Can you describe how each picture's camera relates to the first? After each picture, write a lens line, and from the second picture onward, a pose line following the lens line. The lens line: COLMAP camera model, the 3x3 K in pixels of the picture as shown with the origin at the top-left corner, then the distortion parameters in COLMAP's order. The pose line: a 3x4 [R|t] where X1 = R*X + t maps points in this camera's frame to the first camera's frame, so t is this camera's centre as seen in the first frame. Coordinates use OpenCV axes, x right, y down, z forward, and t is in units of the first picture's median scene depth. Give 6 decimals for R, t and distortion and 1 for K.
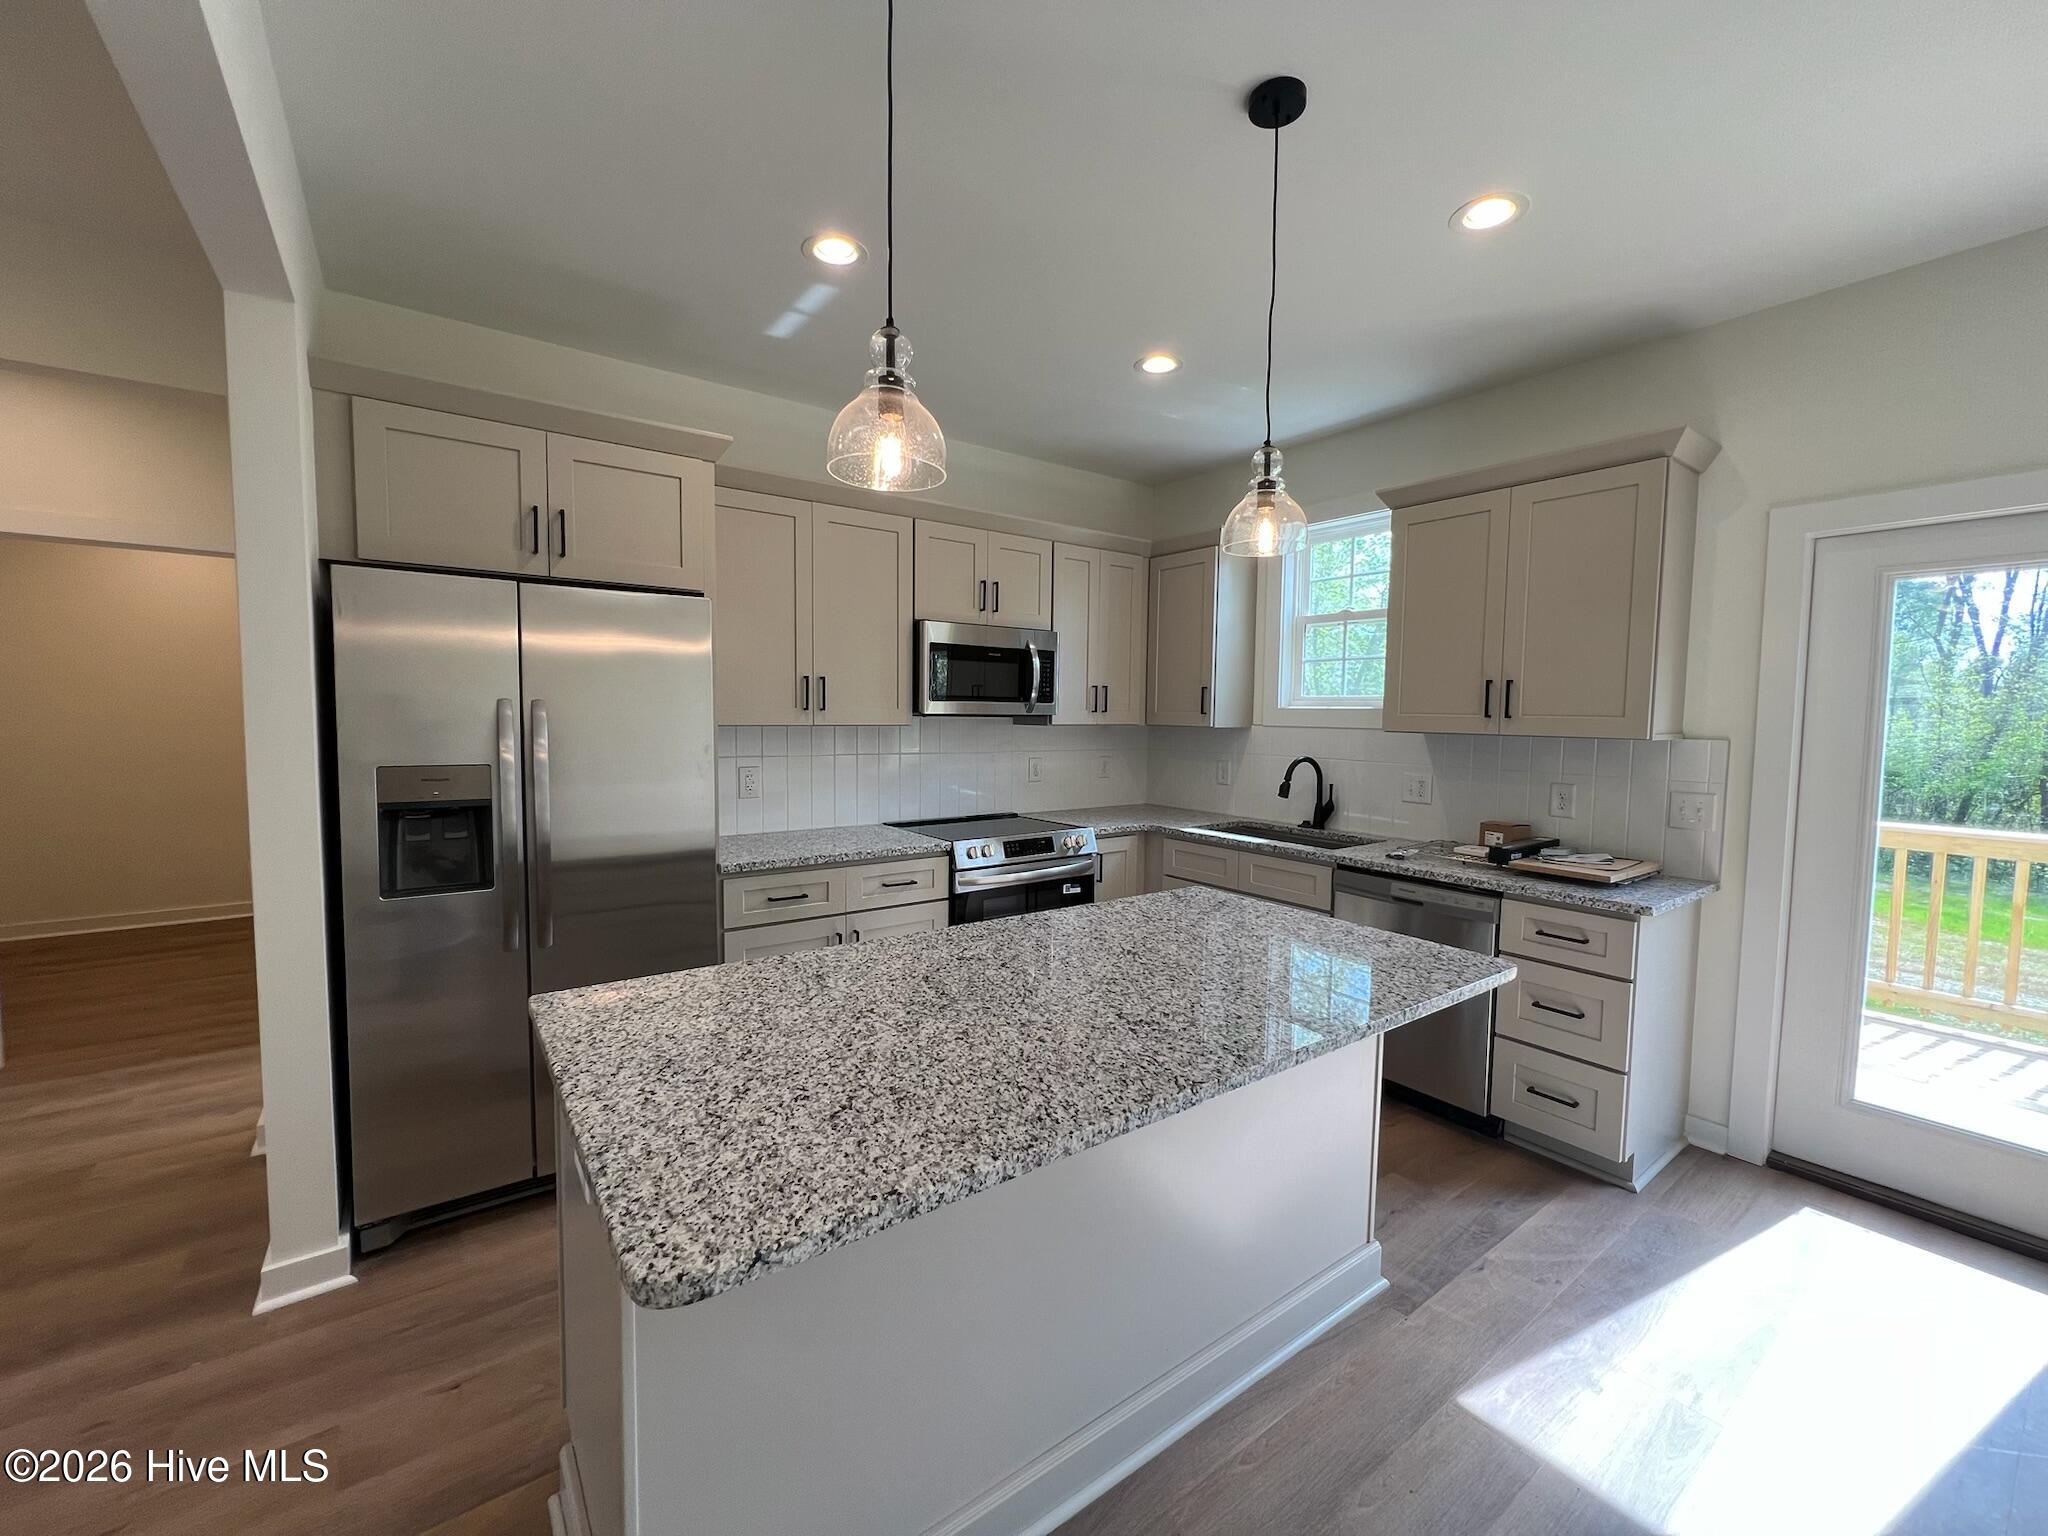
lens RADIAL K [[823.0, 0, 1017.7], [0, 823.0, 765.7], [0, 0, 1]] dist [-0.000489, -0.000845]
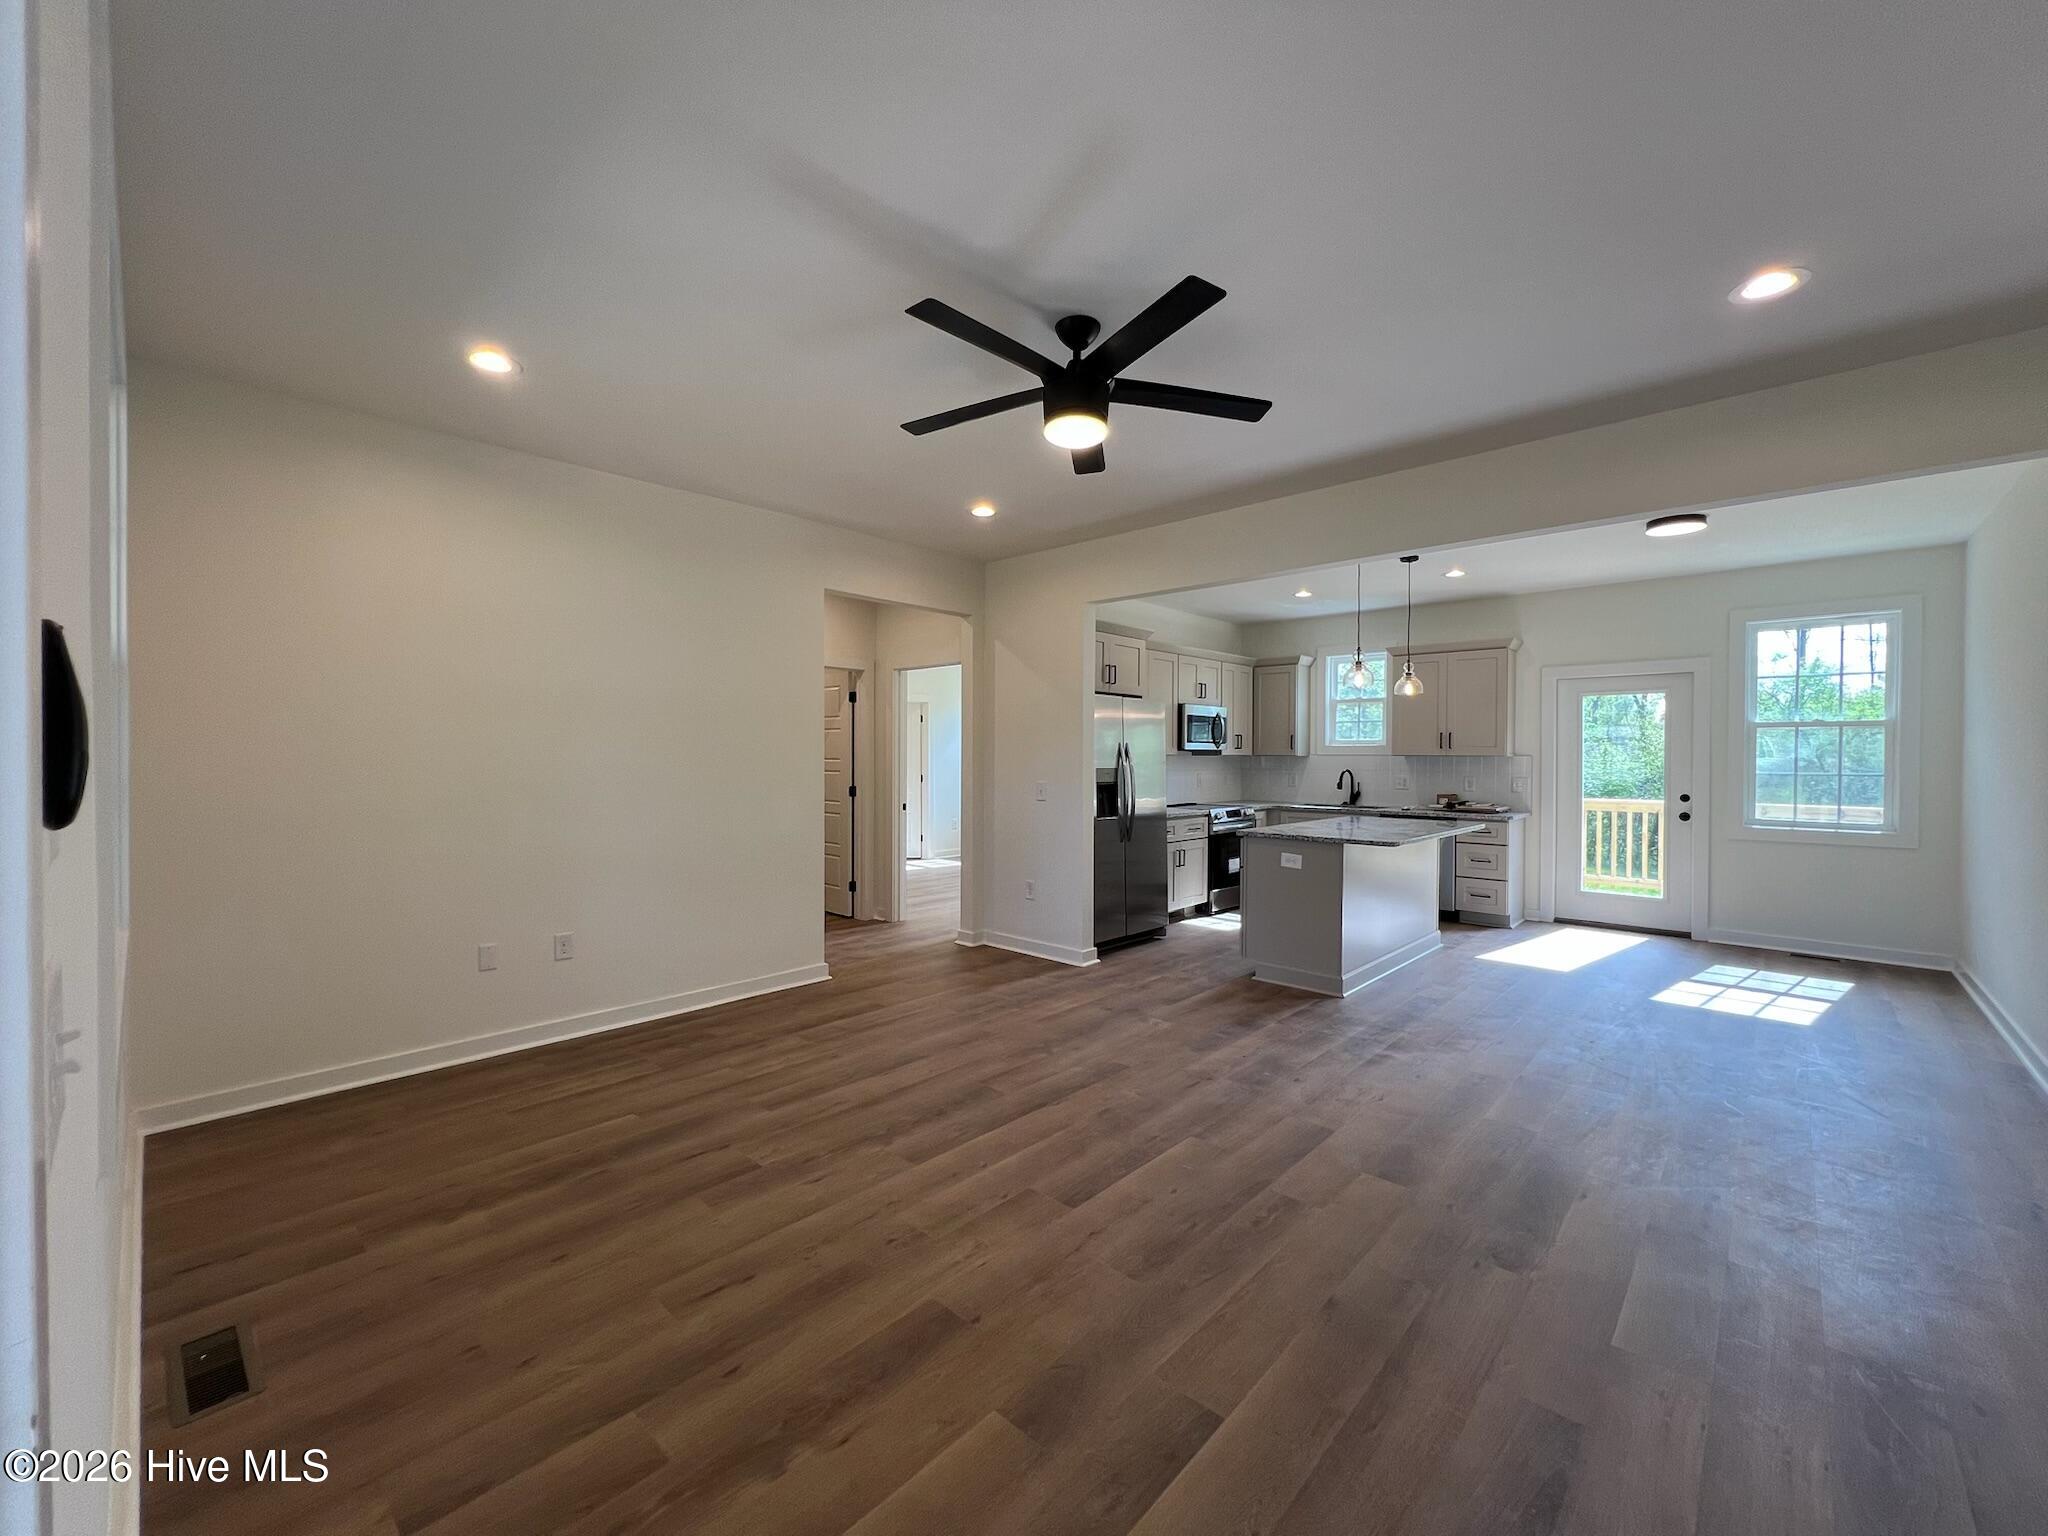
lens RADIAL K [[820.6, 0, 1015.8], [0, 820.6, 769.8], [0, 0, 1]] dist [-0.003230, 0.000997]
pose [[0.982928, -0.012810, 0.183545, -1.022859], [0.021666, 0.998691, -0.046326, 0.082673], [-0.182711, 0.049512, 0.981919, -1.044352]]
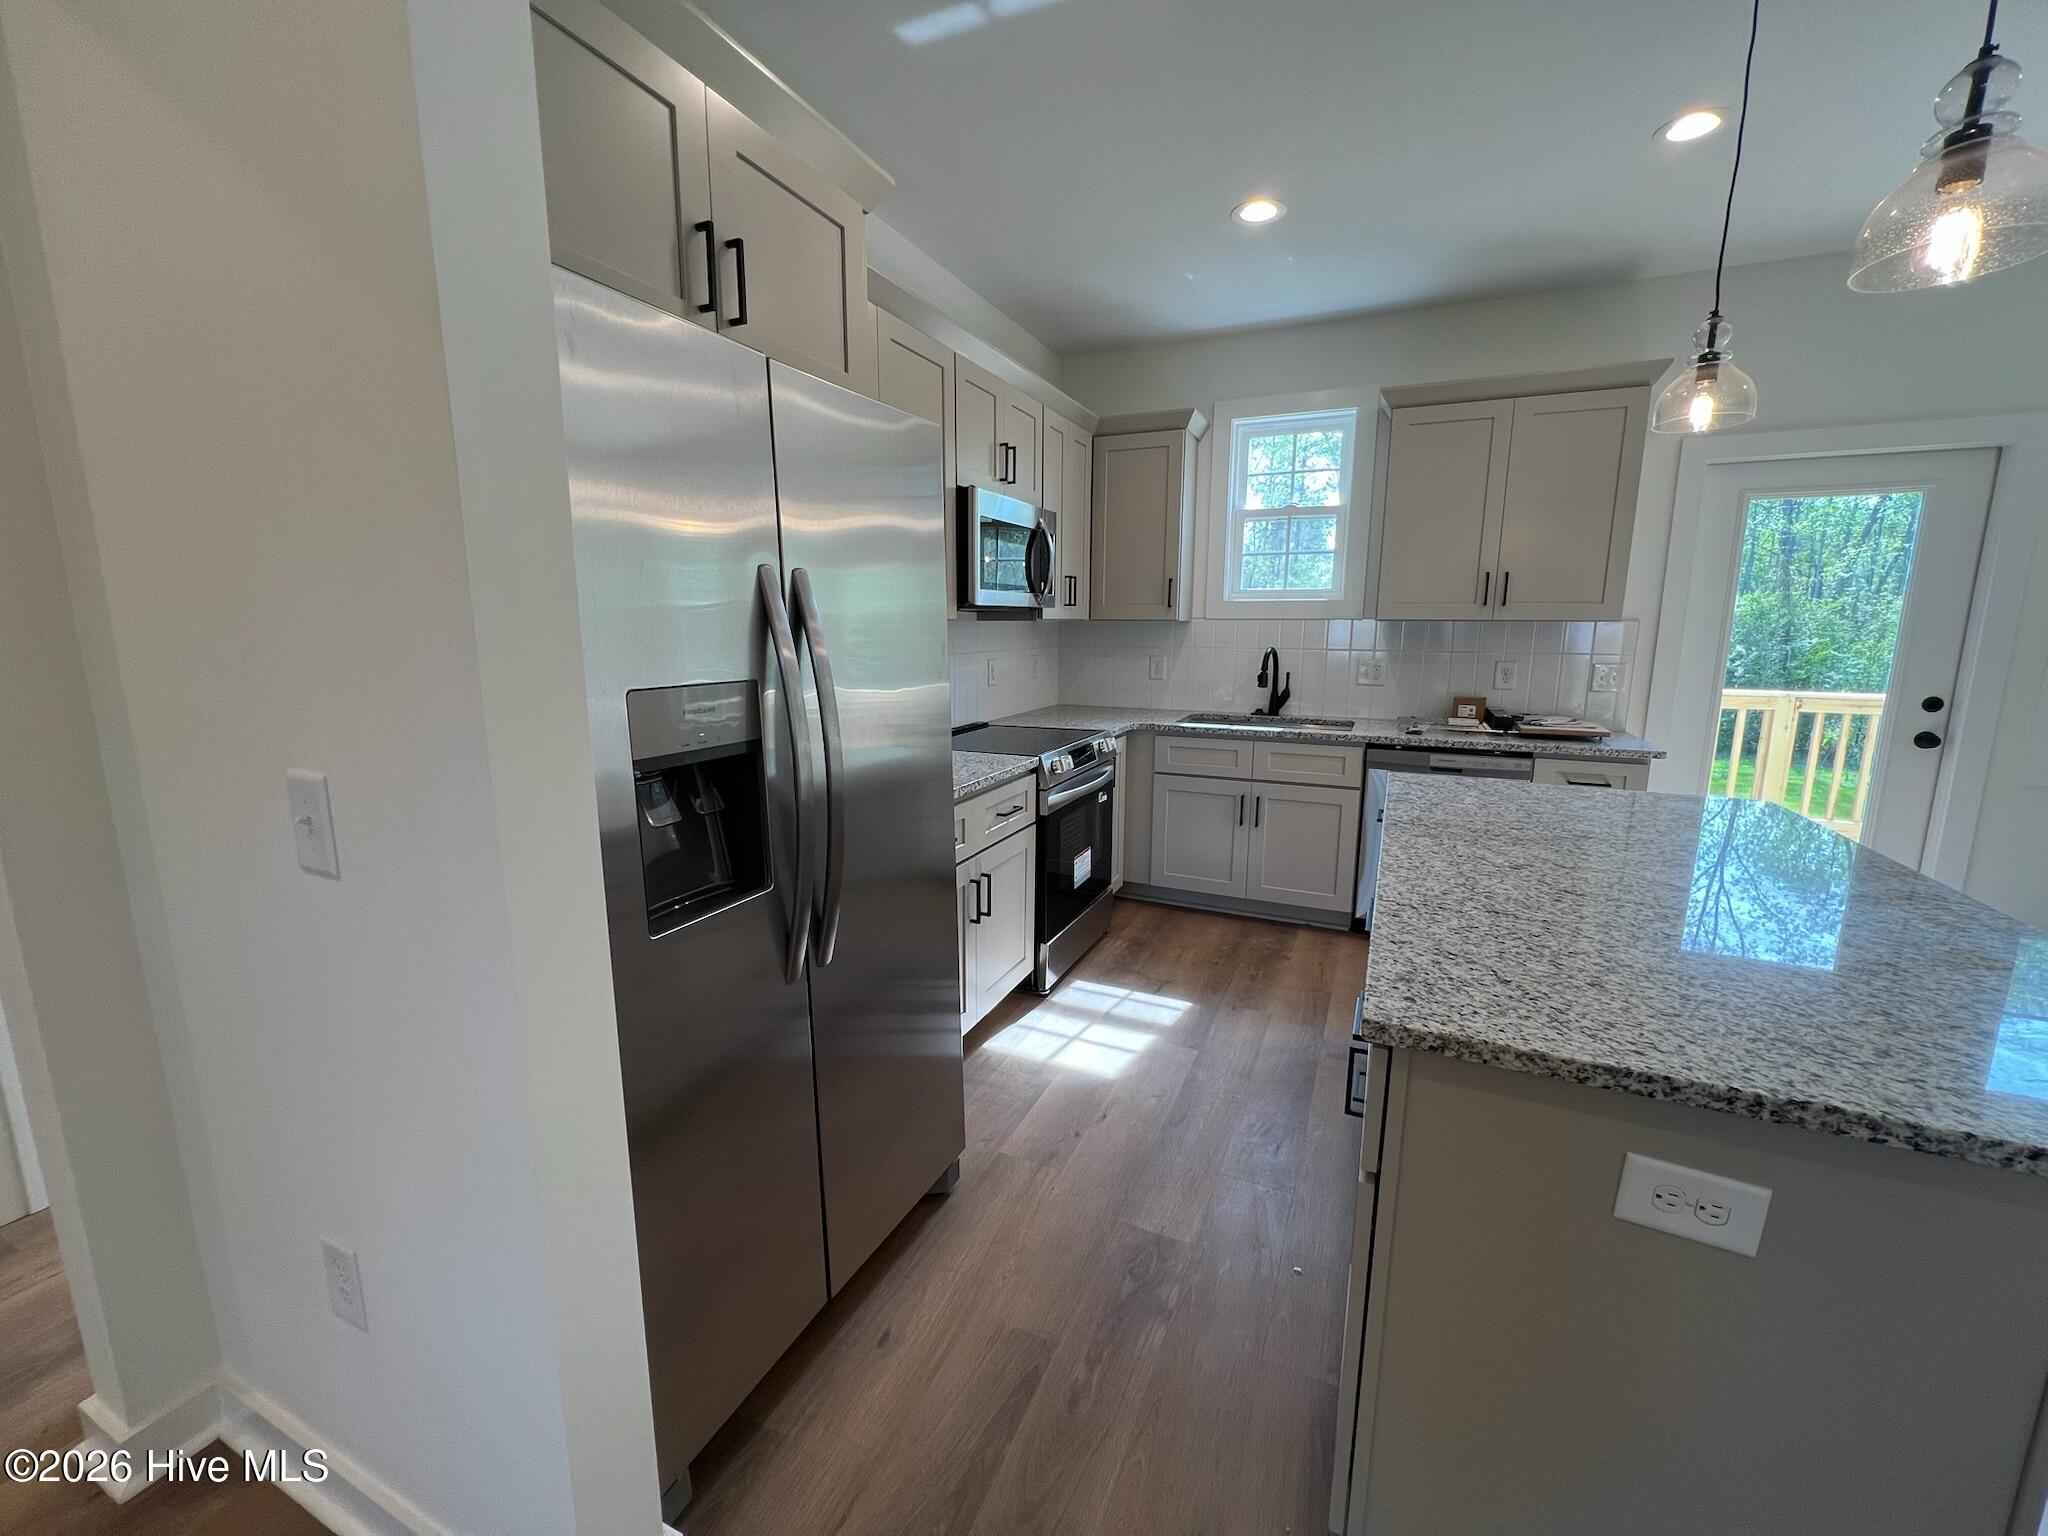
lens RADIAL K [[823.0, 0, 1020.9], [0, 823.0, 766.2], [0, 0, 1]] dist [-0.000489, -0.000845]
pose [[0.871129, -0.096729, 0.481434, -0.549393], [0.042034, 0.991497, 0.123153, -0.003967], [-0.489253, -0.087045, 0.867787, 0.287131]]
